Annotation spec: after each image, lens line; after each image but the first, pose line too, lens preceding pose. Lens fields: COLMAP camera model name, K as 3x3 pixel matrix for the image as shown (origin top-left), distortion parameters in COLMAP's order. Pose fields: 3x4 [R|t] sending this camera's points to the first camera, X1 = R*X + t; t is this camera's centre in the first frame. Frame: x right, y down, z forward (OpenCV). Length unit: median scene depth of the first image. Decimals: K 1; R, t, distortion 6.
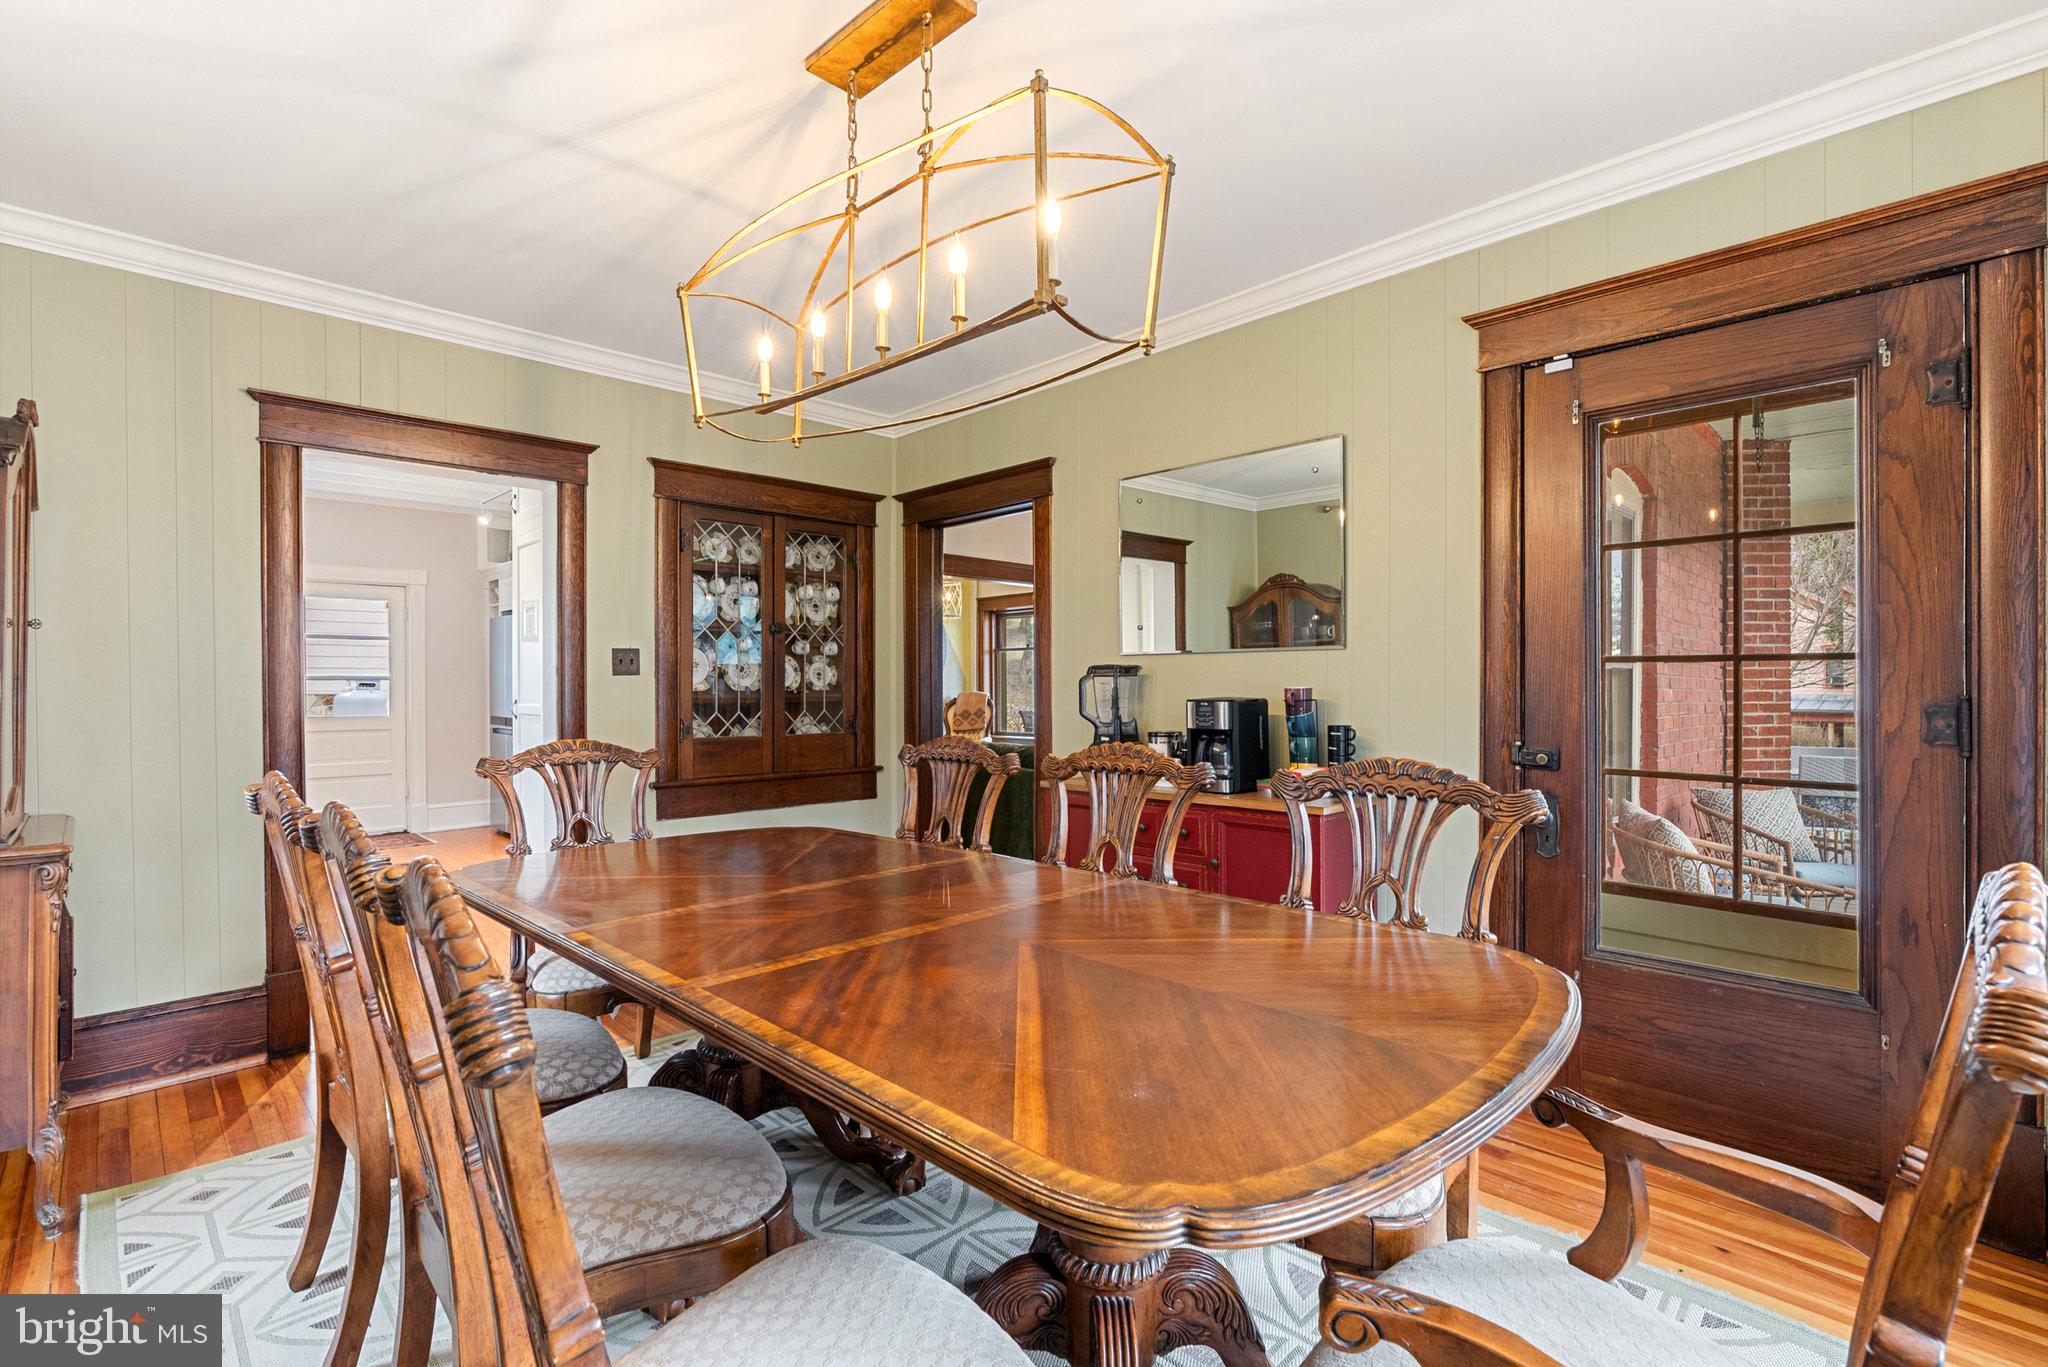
lens RADIAL K [[938.9, 0, 1024.0], [0, 938.9, 683.5], [0, 0, 1]] dist [-0.008381, 0.004614]
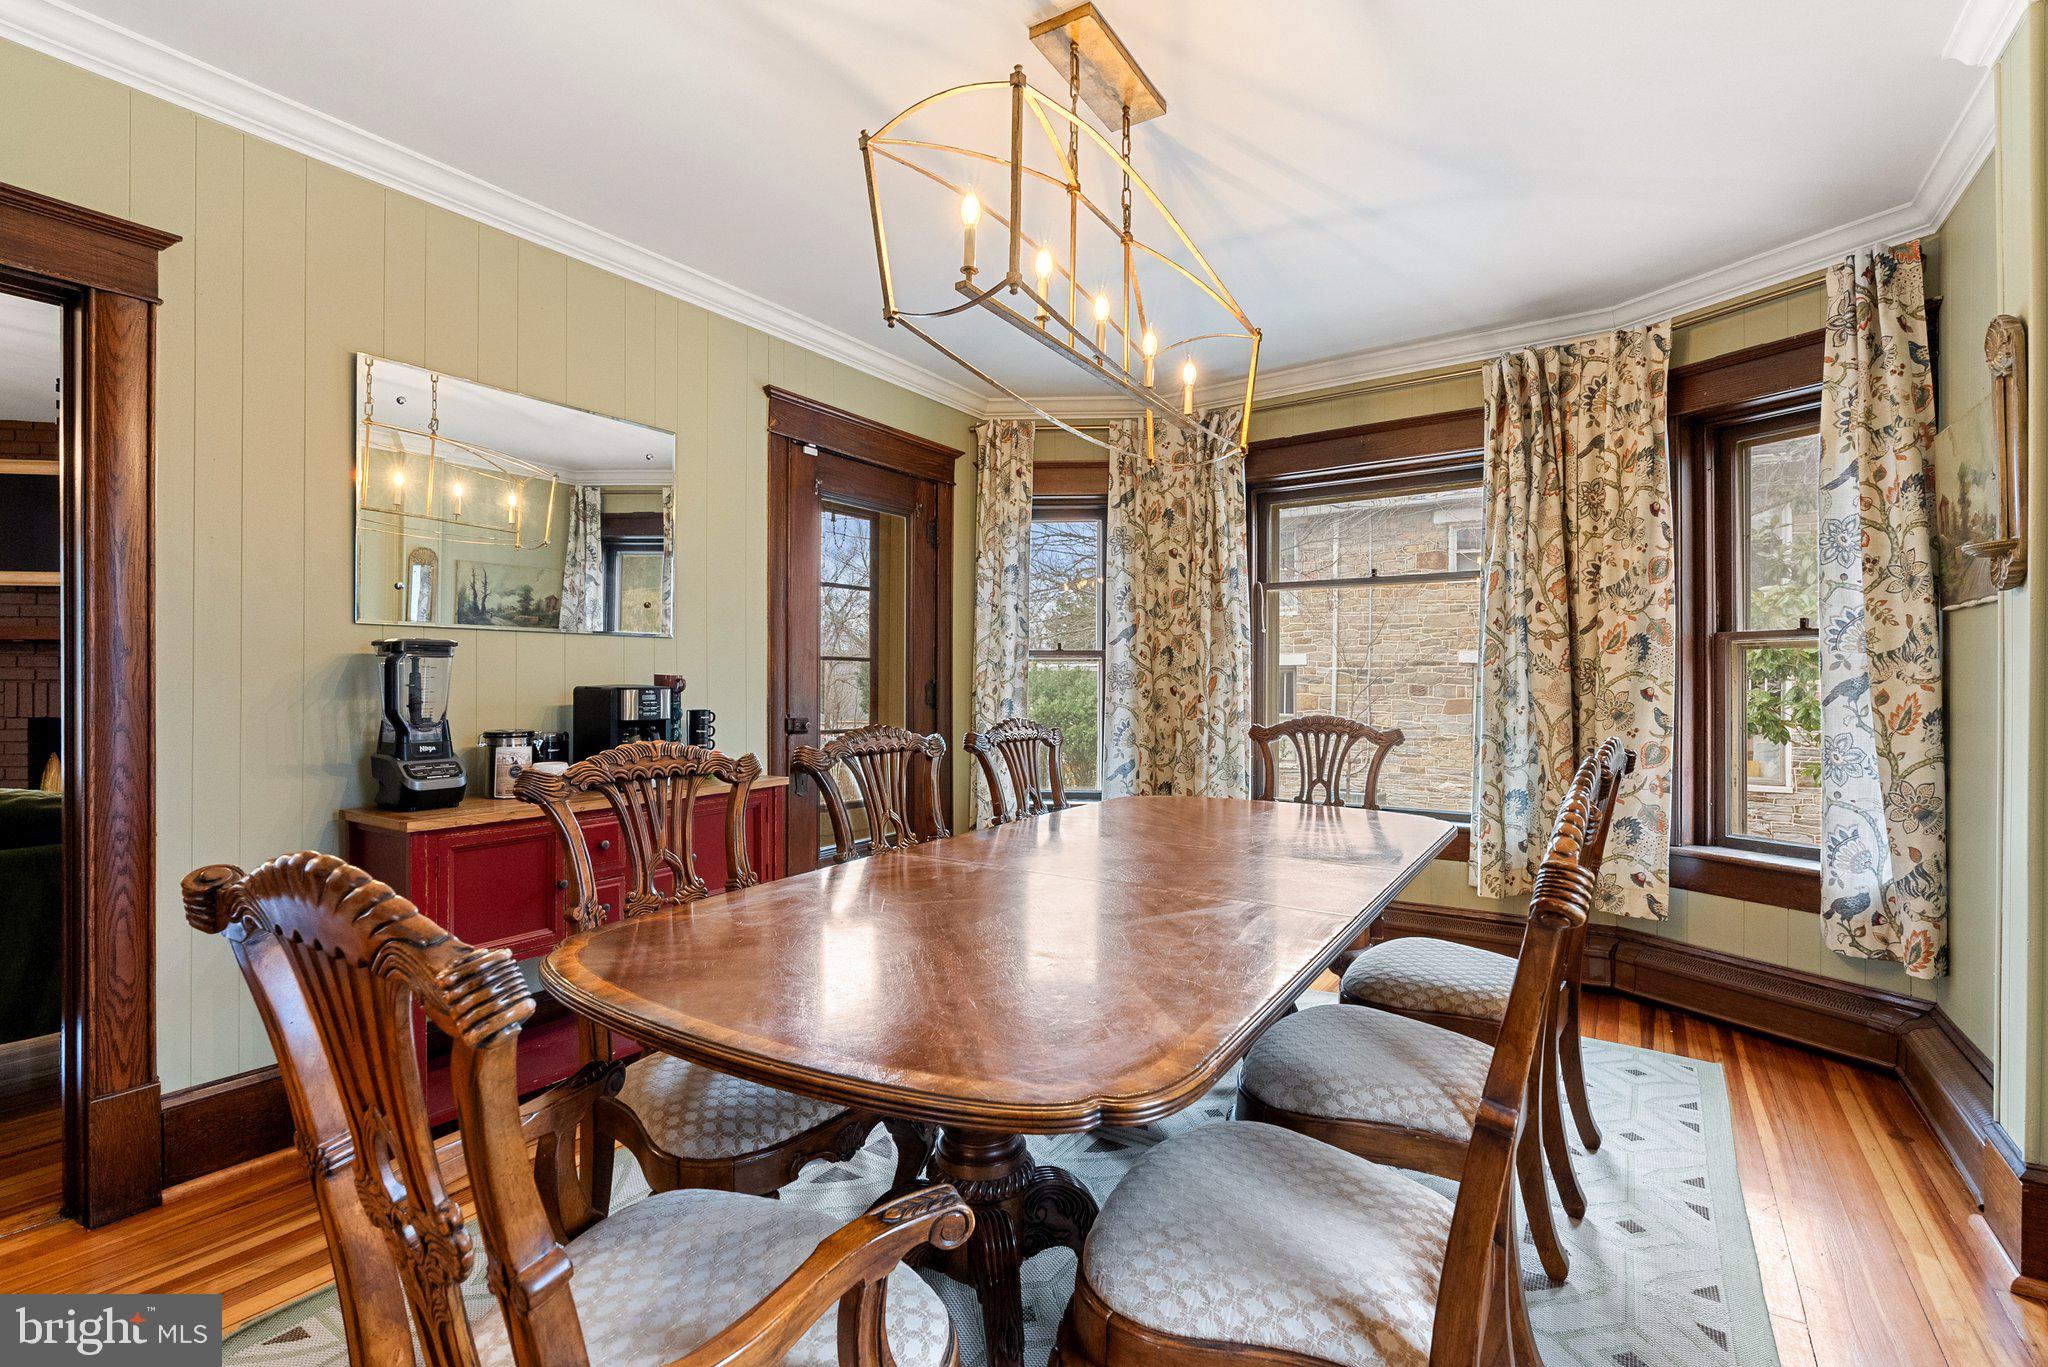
lens RADIAL K [[938.9, 0, 1024.0], [0, 938.9, 683.5], [0, 0, 1]] dist [-0.008381, 0.004614]
pose [[-0.220999, -0.001959, 0.975272, -0.854492], [0.000474, 0.999998, 0.002116, 0.014074], [-0.975274, 0.000930, -0.220998, 0.942586]]
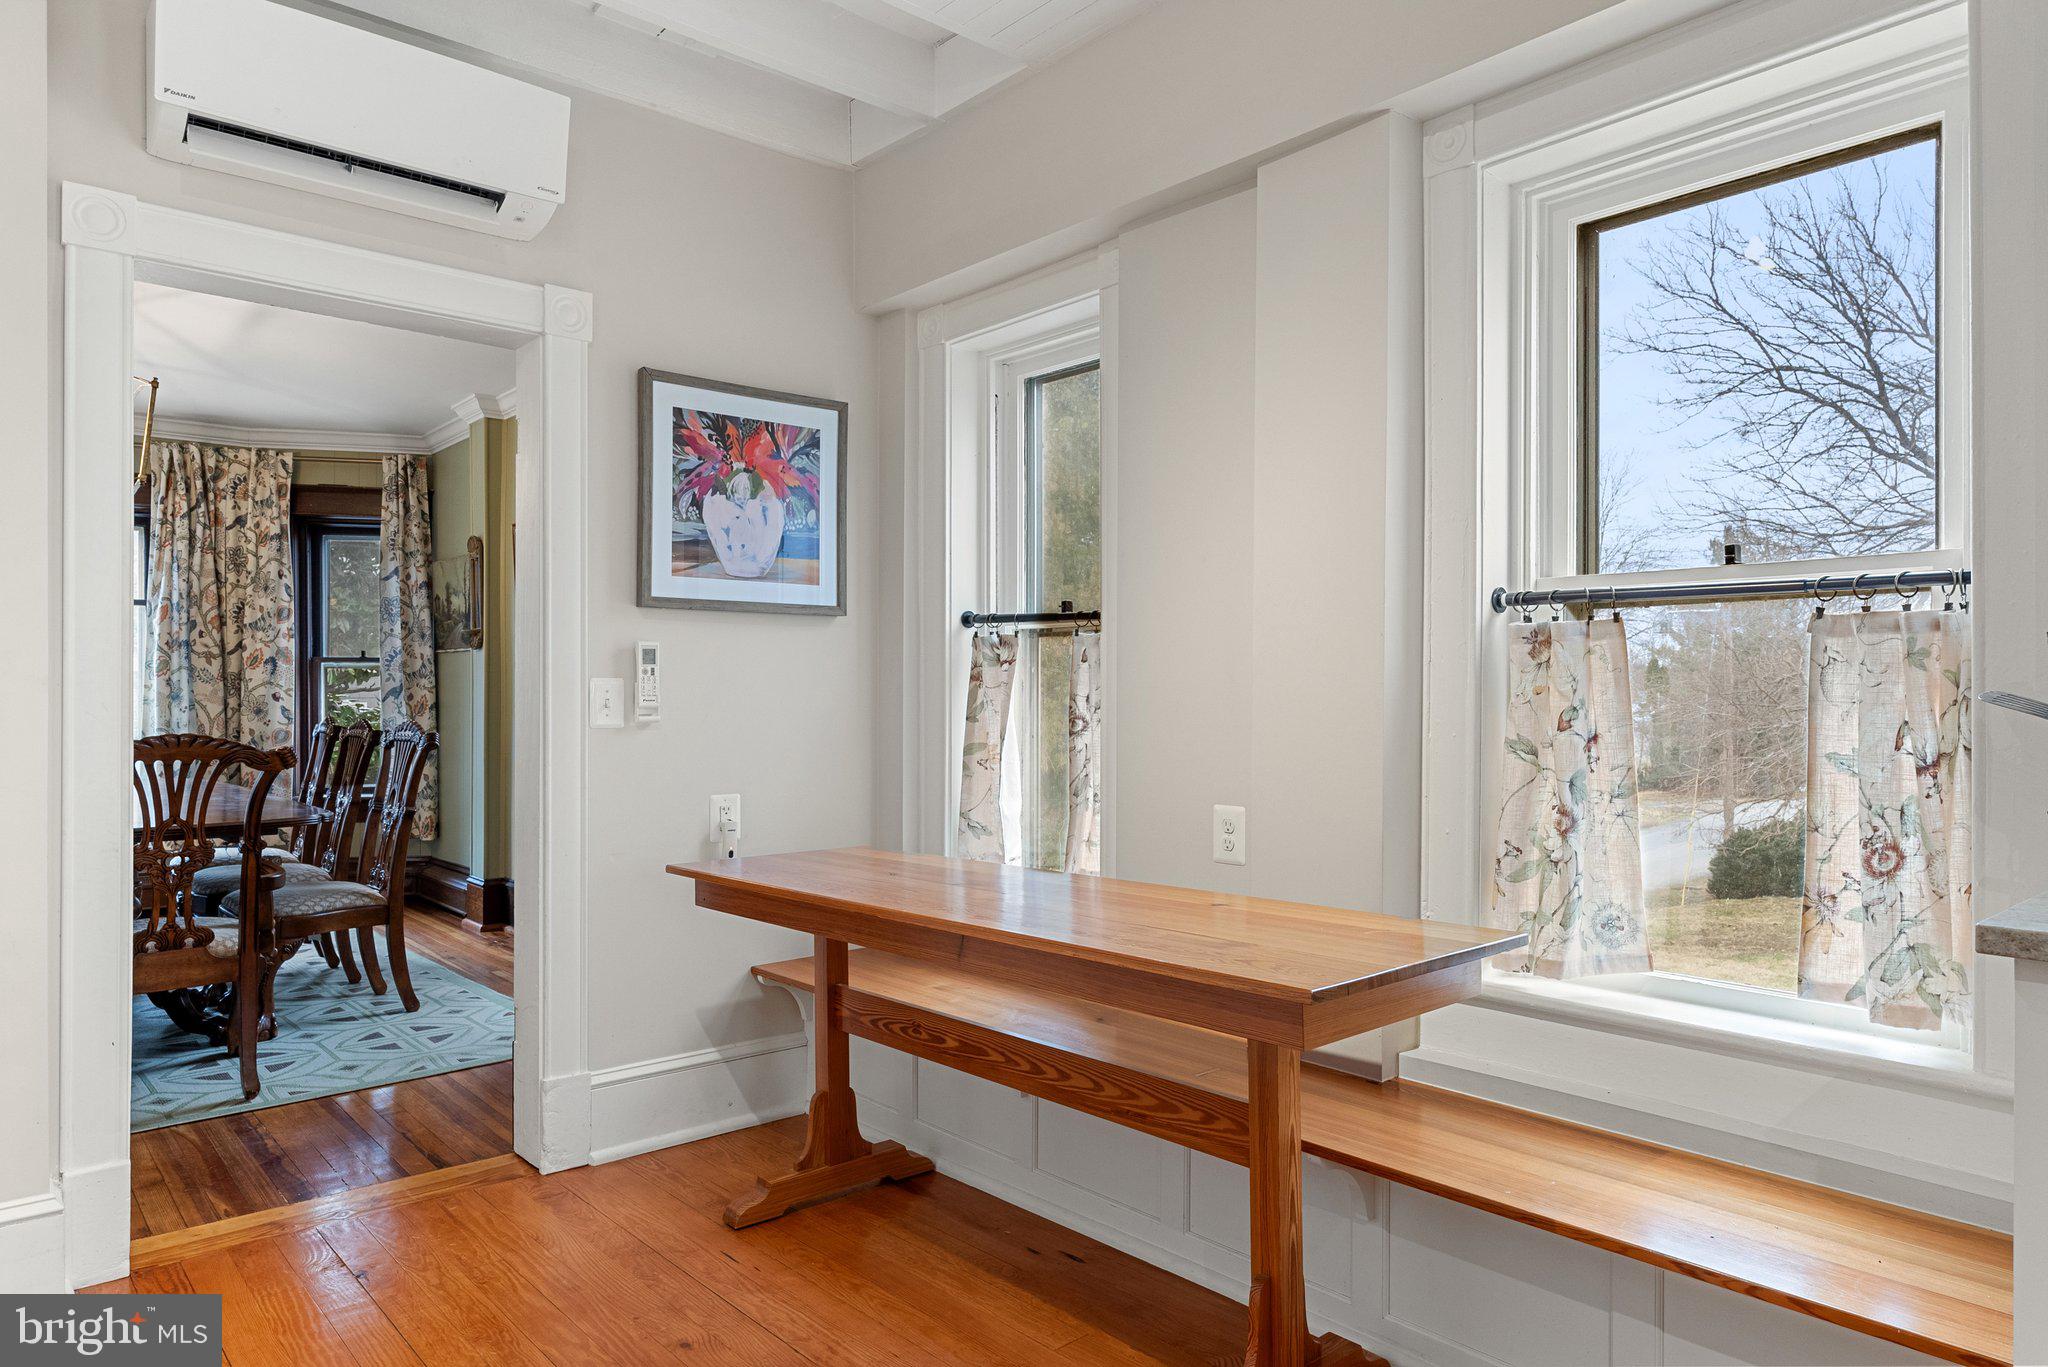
lens RADIAL K [[1252.4, 0, 1024.0], [0, 1252.4, 683.5], [0, 0, 1]] dist [-0.002101, 0.002764]
pose [[-0.999374, 0.001186, 0.035358, -1.382185], [0.000871, 0.999960, -0.008906, 0.027678], [-0.035367, -0.008869, -0.999335, 2.247000]]
